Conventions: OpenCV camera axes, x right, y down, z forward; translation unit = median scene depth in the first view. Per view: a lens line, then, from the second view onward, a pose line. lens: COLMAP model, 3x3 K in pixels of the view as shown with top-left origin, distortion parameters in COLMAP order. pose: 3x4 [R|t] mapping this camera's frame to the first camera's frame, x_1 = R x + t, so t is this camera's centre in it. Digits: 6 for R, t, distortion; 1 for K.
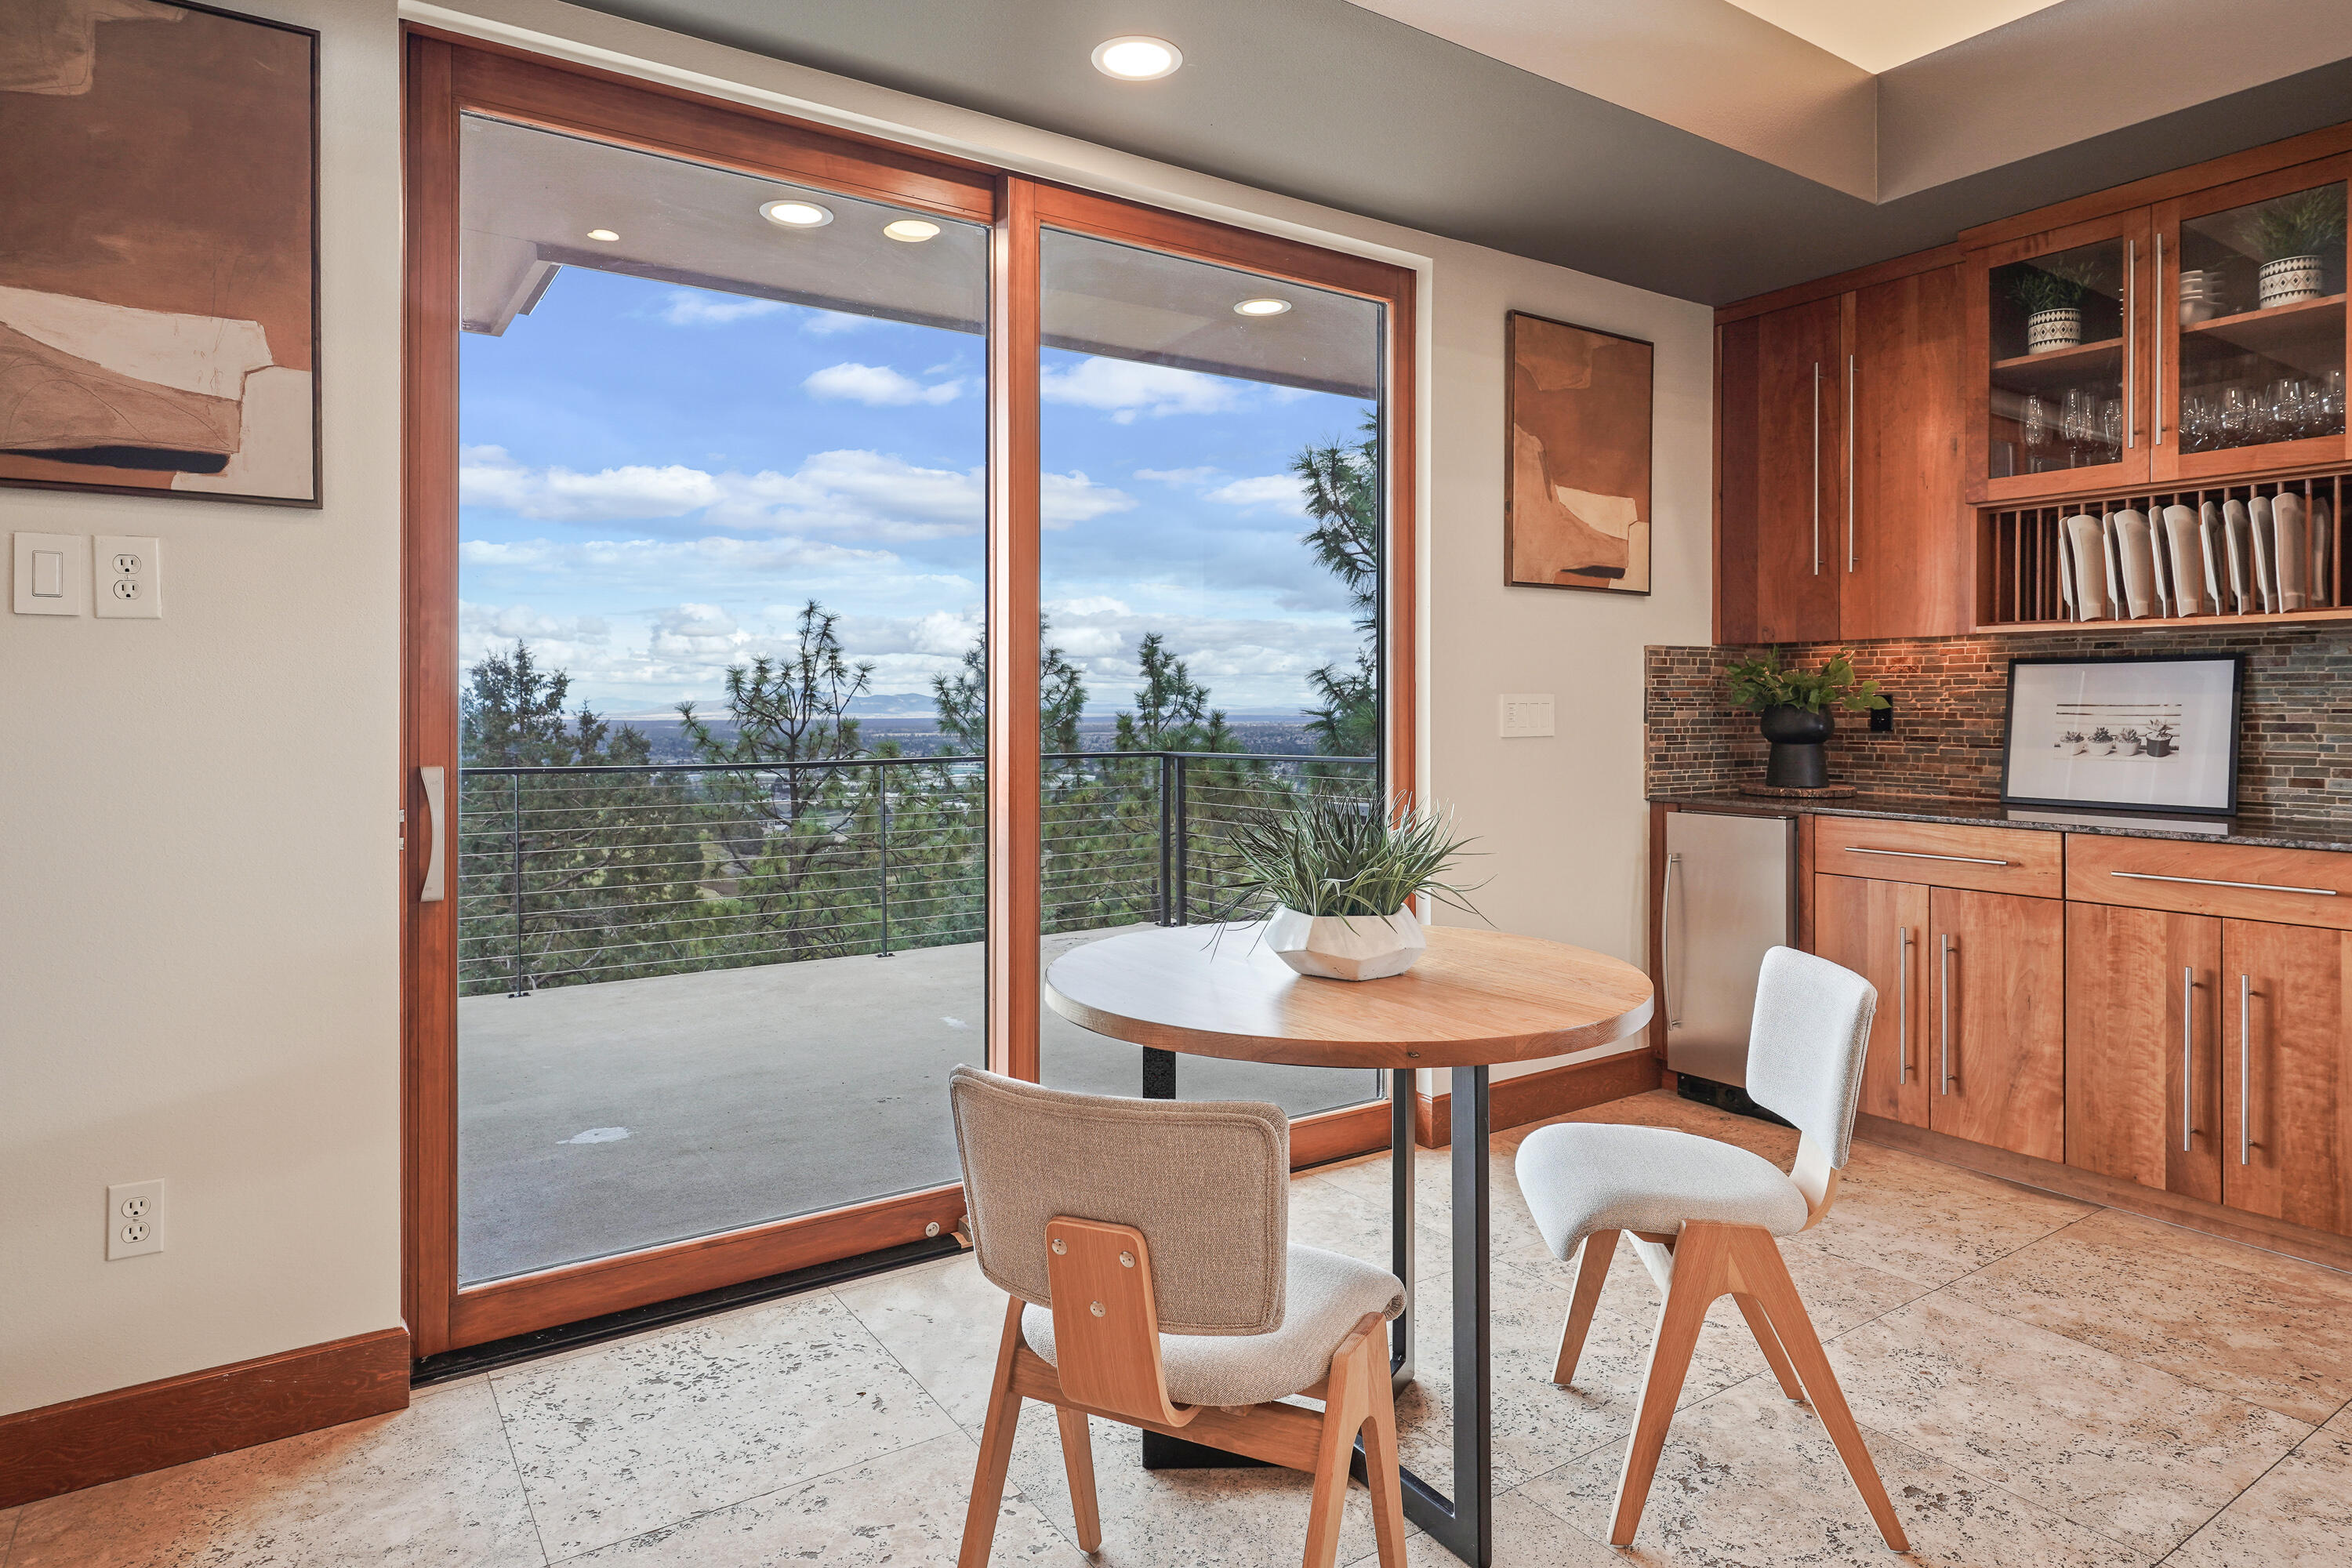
lens RADIAL K [[1353.0, 0, 1177.9], [0, 1353.0, 696.1], [0, 0, 1]] dist [-0.005044, 0.003977]
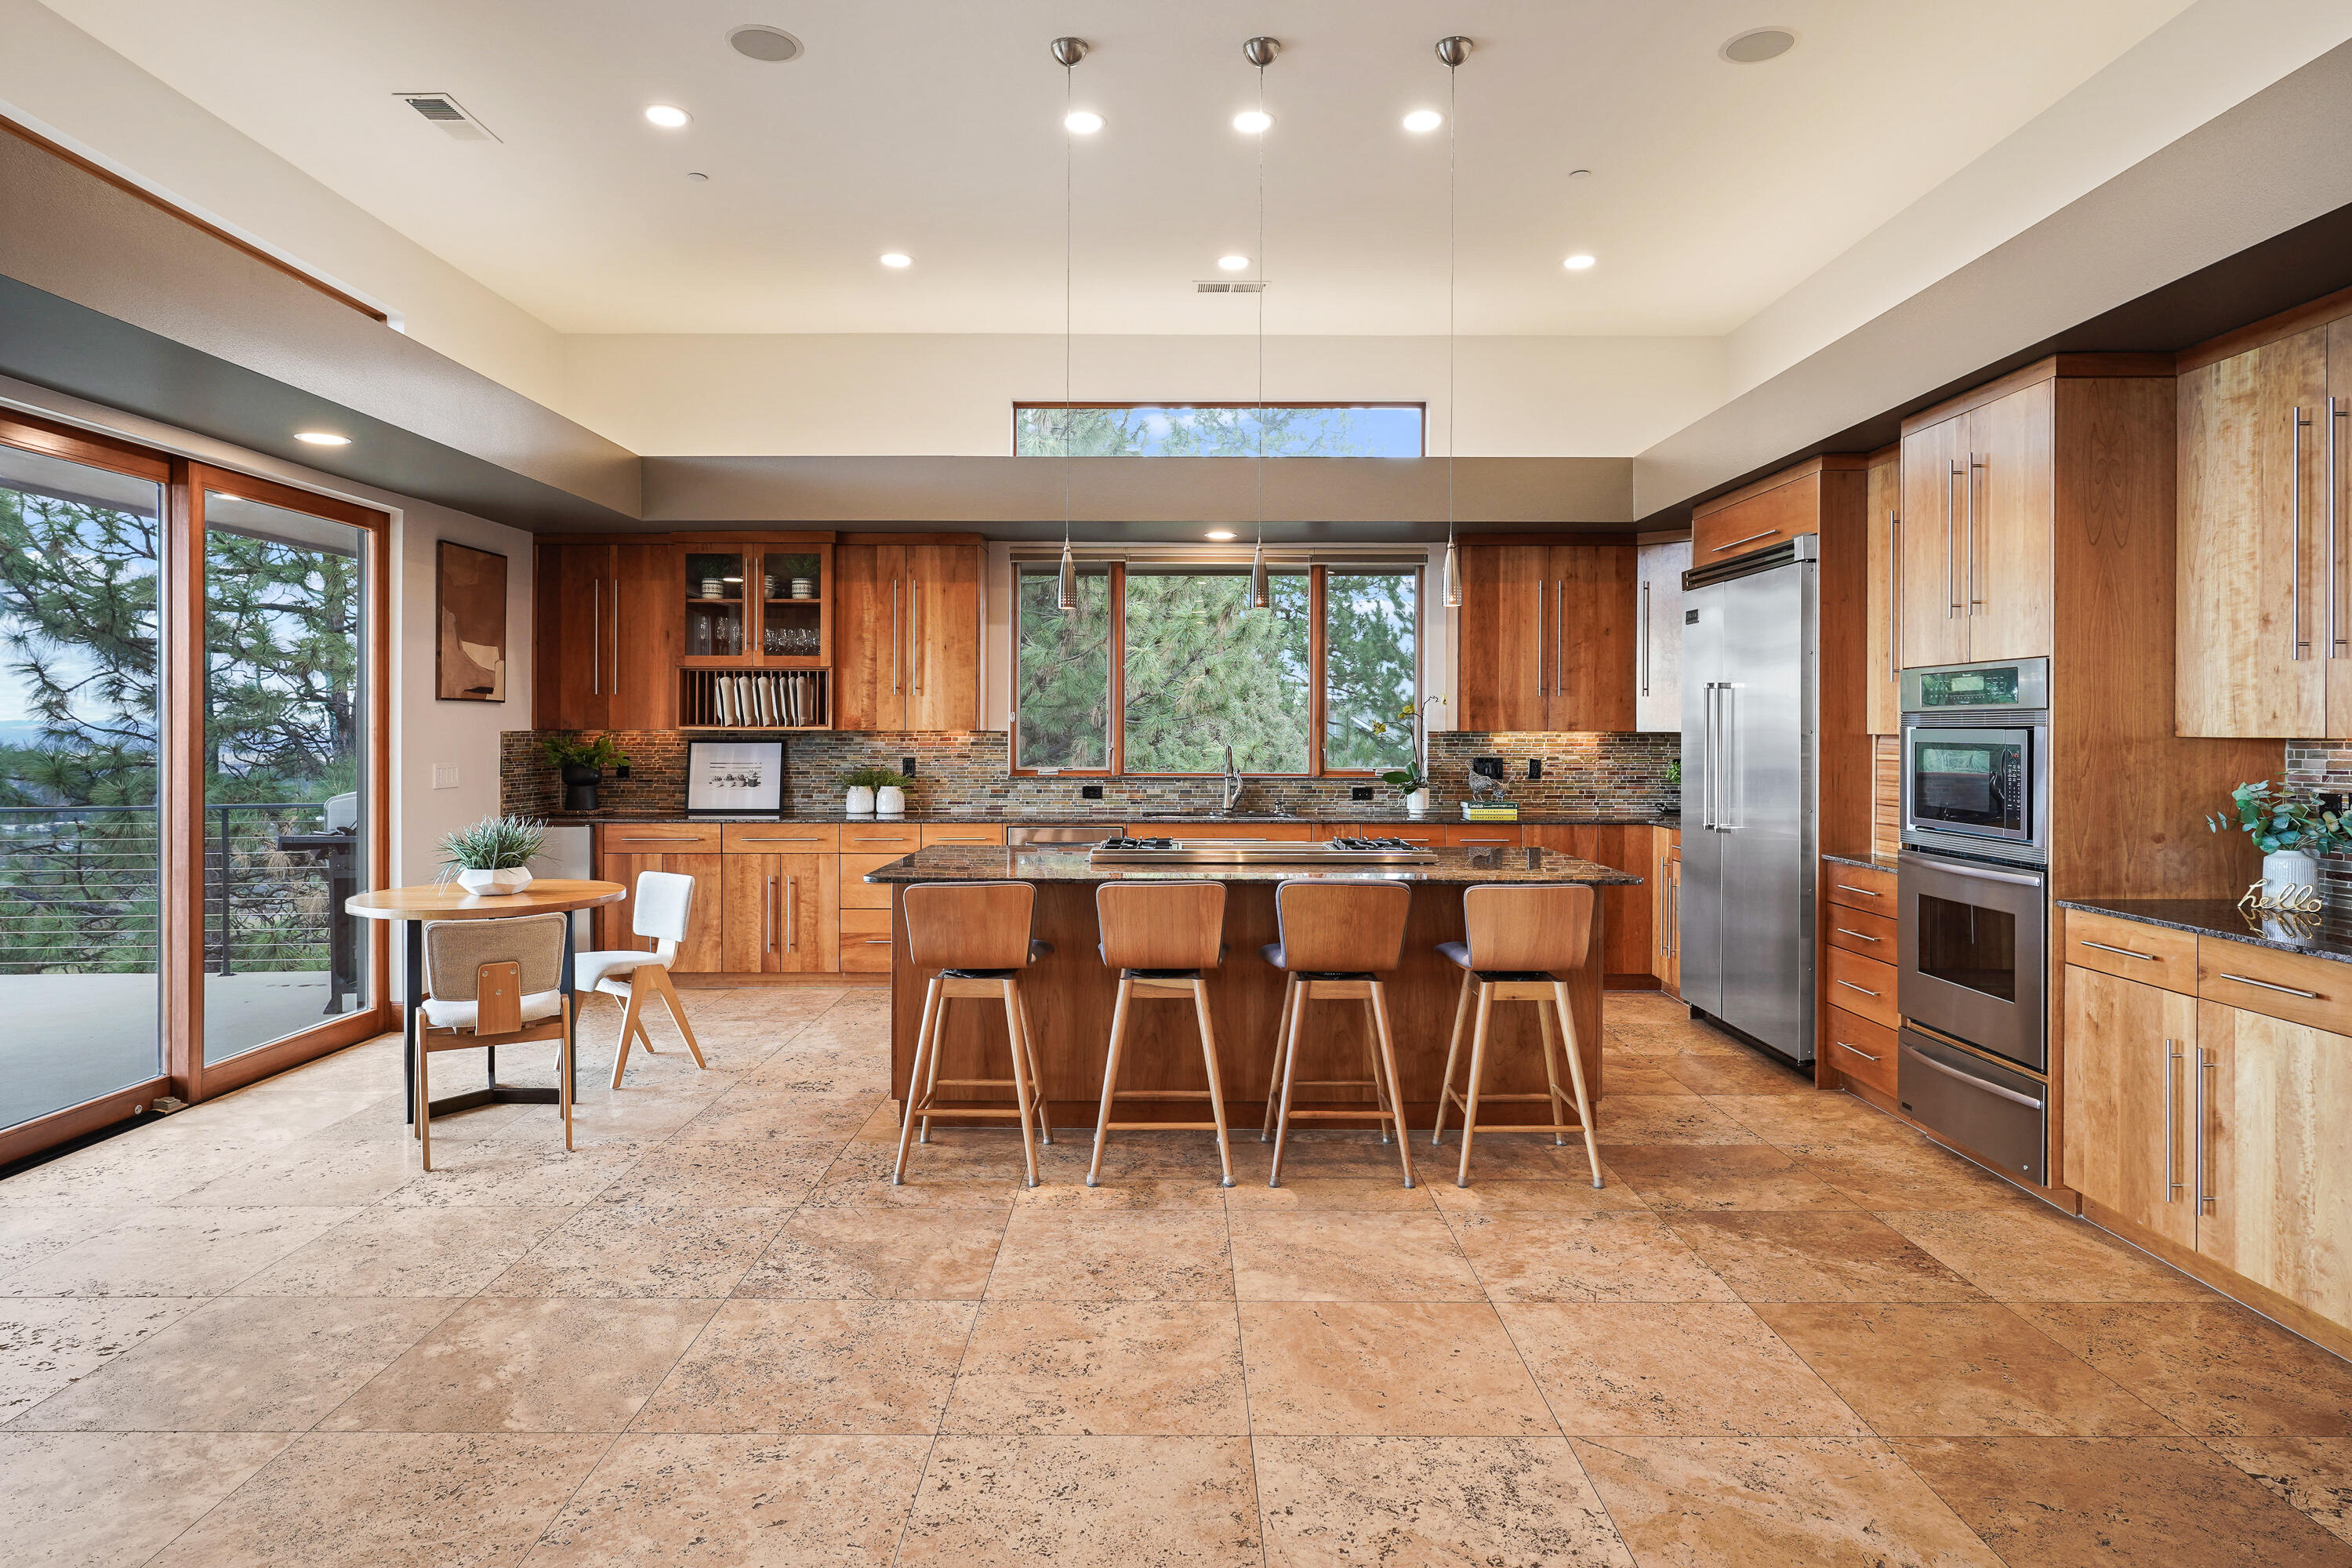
lens RADIAL K [[1353.0, 0, 1162.8], [0, 1353.0, 744.3], [0, 0, 1]] dist [-0.005044, 0.003977]
pose [[0.567390, -0.009952, 0.823389, -0.705183], [-0.004273, 0.999878, 0.015030, -0.060507], [-0.823438, -0.012046, 0.567278, -0.792911]]
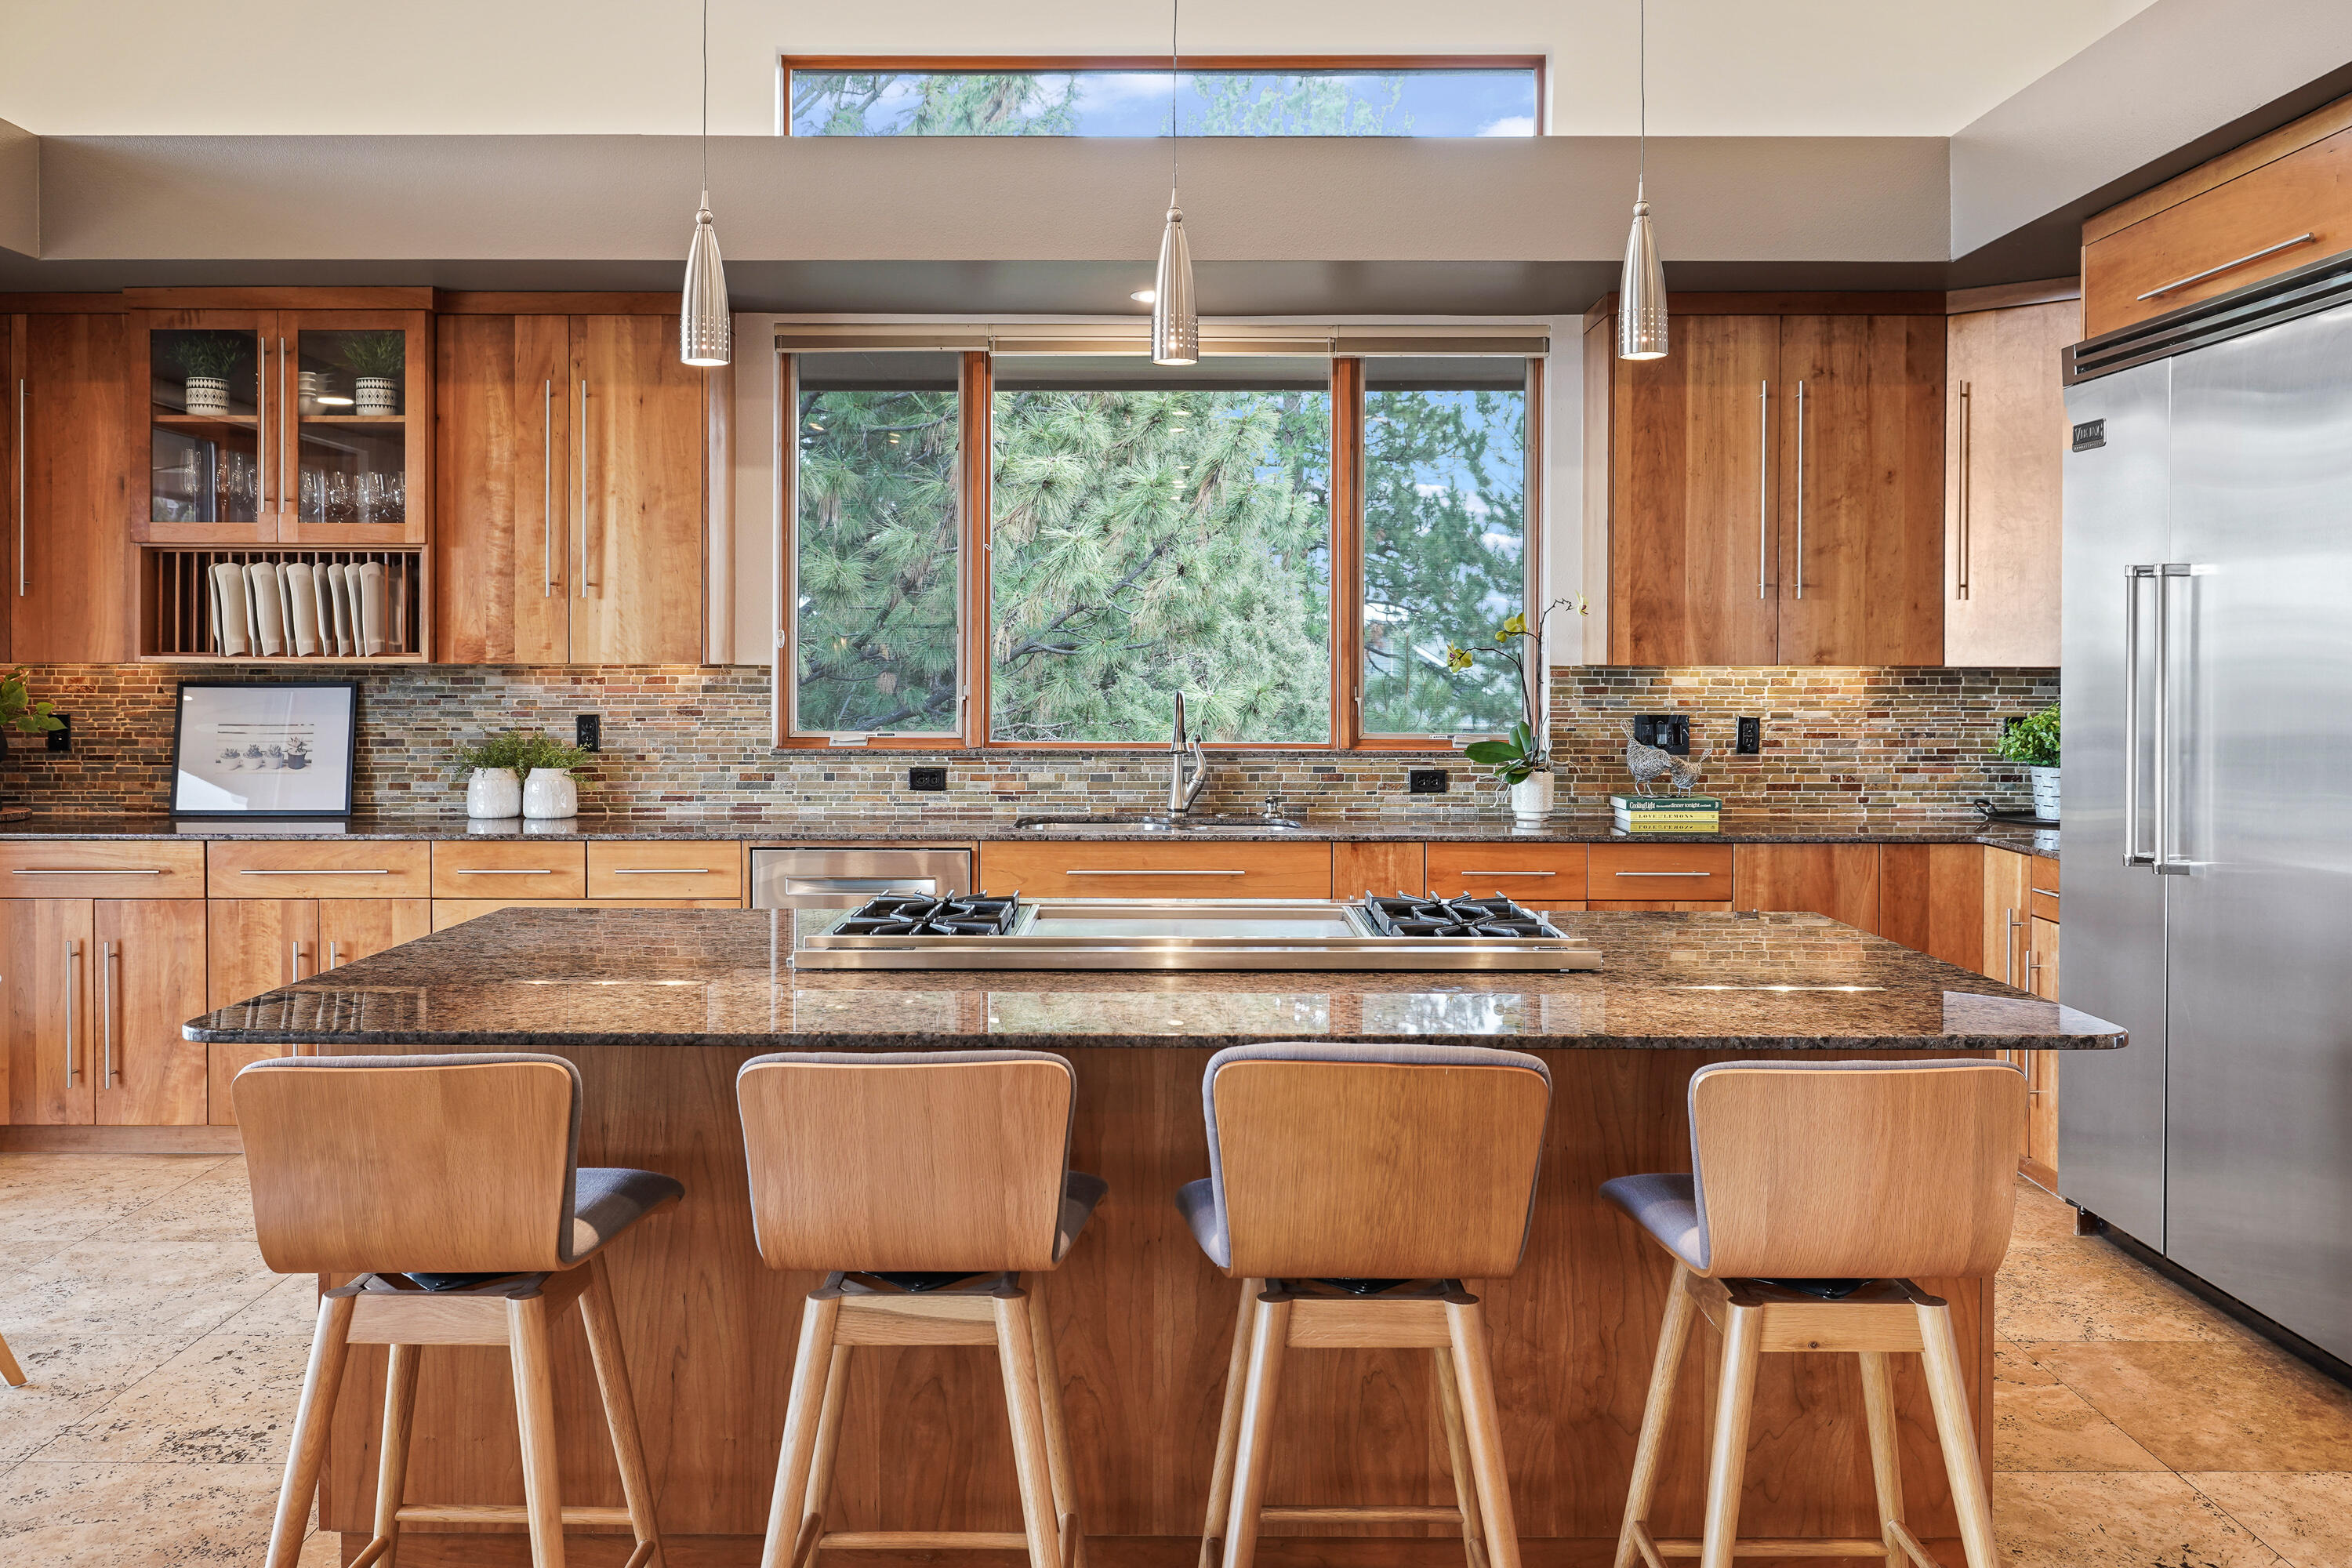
lens RADIAL K [[1890.2, 0, 1158.6], [0, 1890.2, 682.2], [0, 0, 1]] dist [-0.004293, 0.004623]
pose [[0.564279, -0.008444, 0.825541, -0.206698], [-0.004191, 0.999906, 0.013091, -0.055995], [-0.825573, -0.010847, 0.564191, -0.549410]]
